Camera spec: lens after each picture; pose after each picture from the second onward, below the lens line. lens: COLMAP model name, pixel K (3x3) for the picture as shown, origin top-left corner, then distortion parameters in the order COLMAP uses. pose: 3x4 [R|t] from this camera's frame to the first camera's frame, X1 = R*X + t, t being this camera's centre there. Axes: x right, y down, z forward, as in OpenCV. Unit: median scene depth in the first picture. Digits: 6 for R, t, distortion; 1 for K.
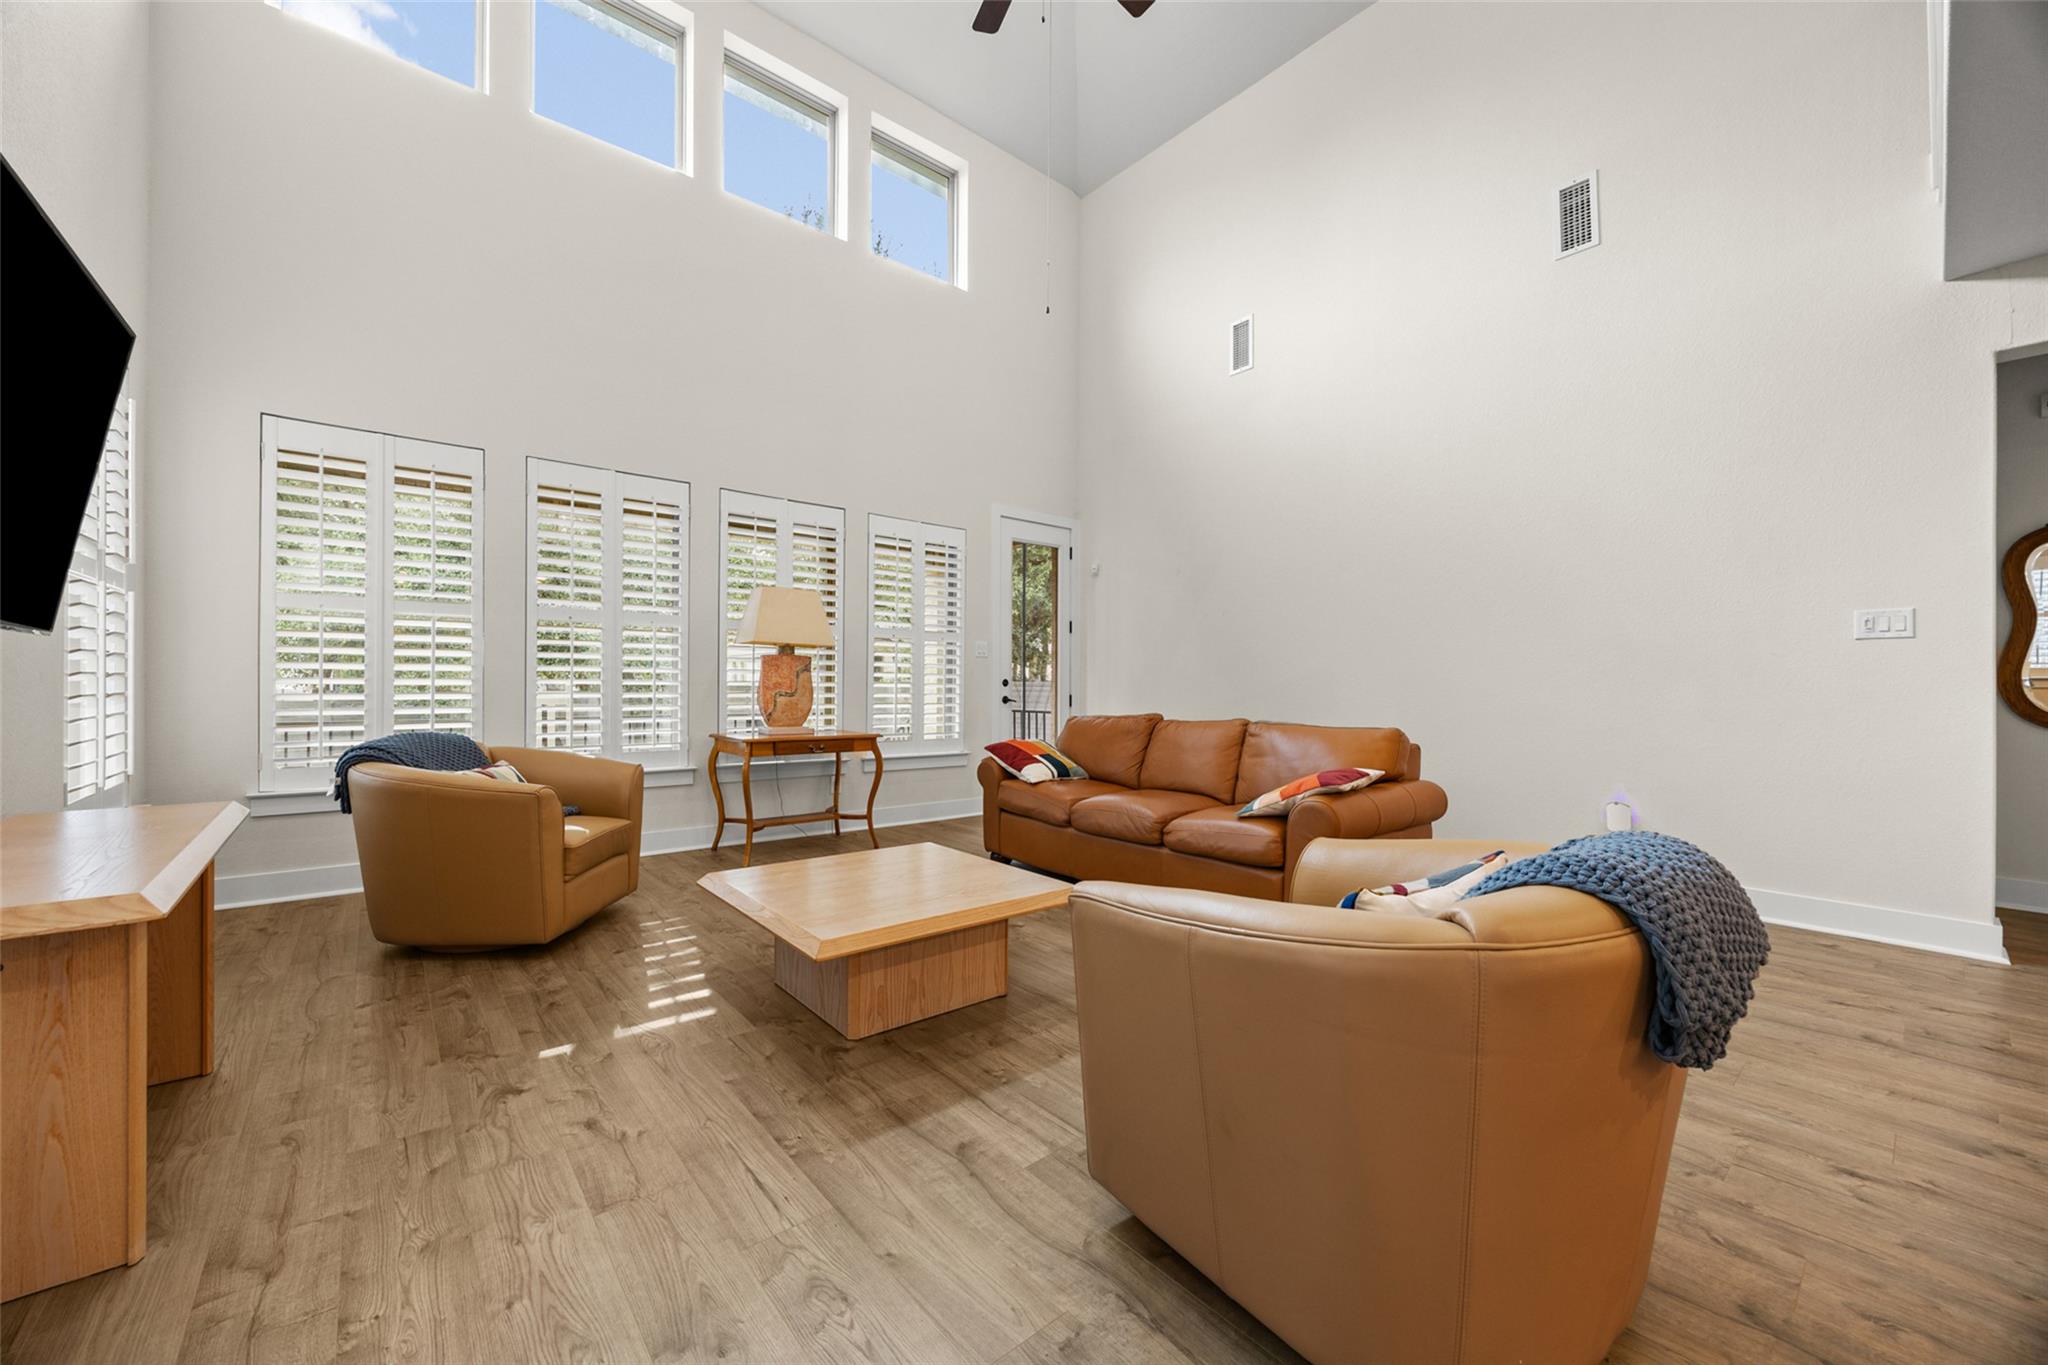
lens RADIAL K [[778.3, 0, 1023.6], [0, 778.3, 689.7], [0, 0, 1]] dist [-0.003171, -0.000200]
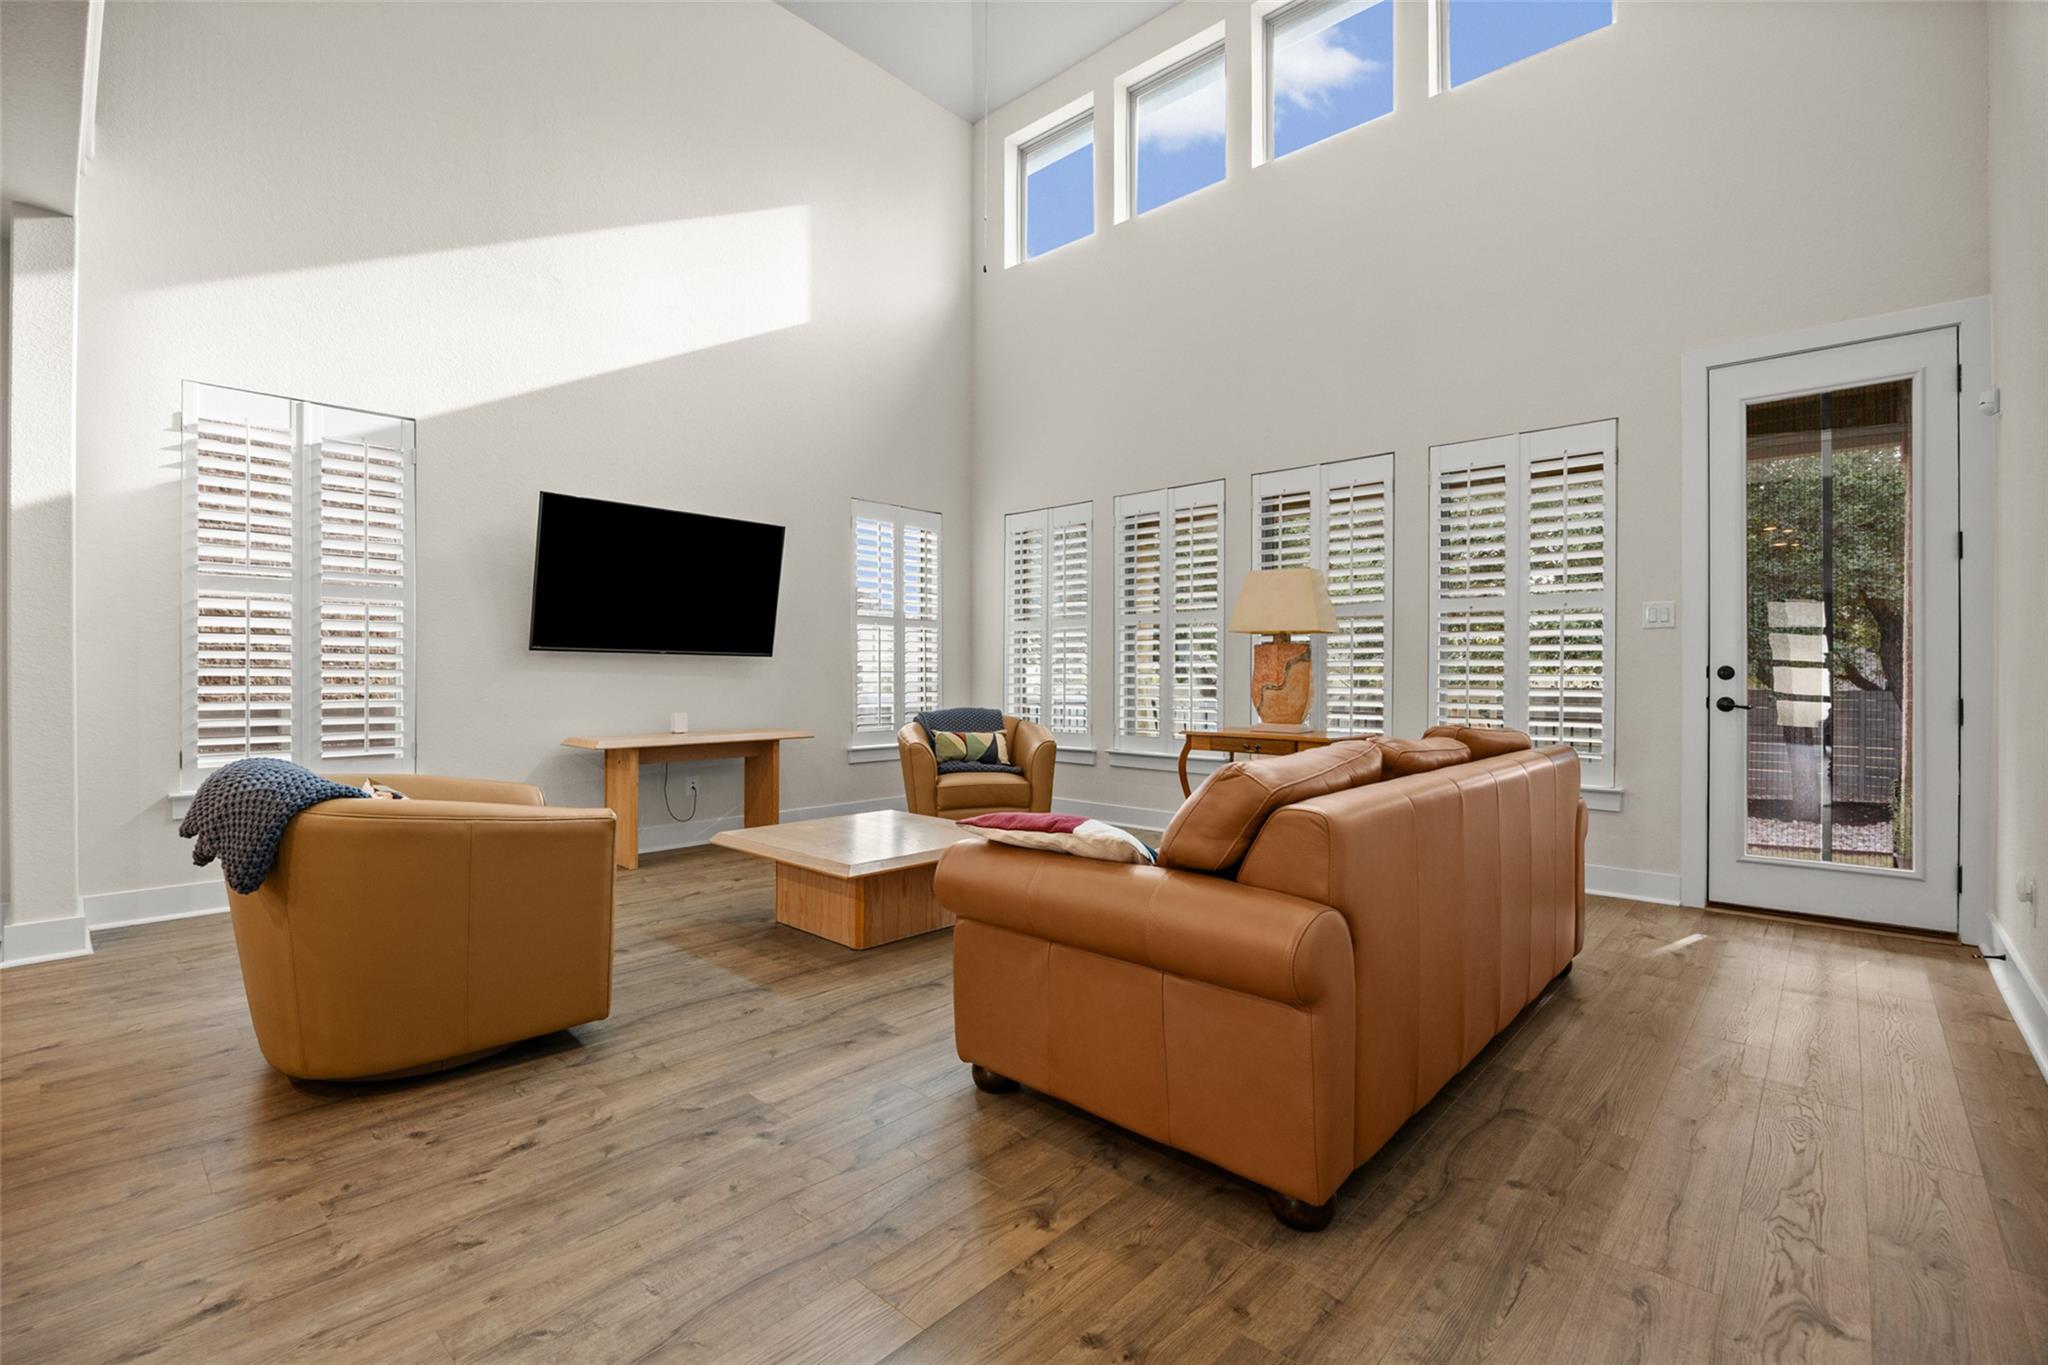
lens RADIAL K [[896.8, 0, 1007.5], [0, 896.8, 692.1], [0, 0, 1]] dist [-0.019661, 0.001453]
pose [[0.122787, 0.011079, -0.992371, 0.891293], [-0.008537, 0.999912, 0.010107, 0.004063], [0.992396, 0.007231, 0.122871, 0.735396]]
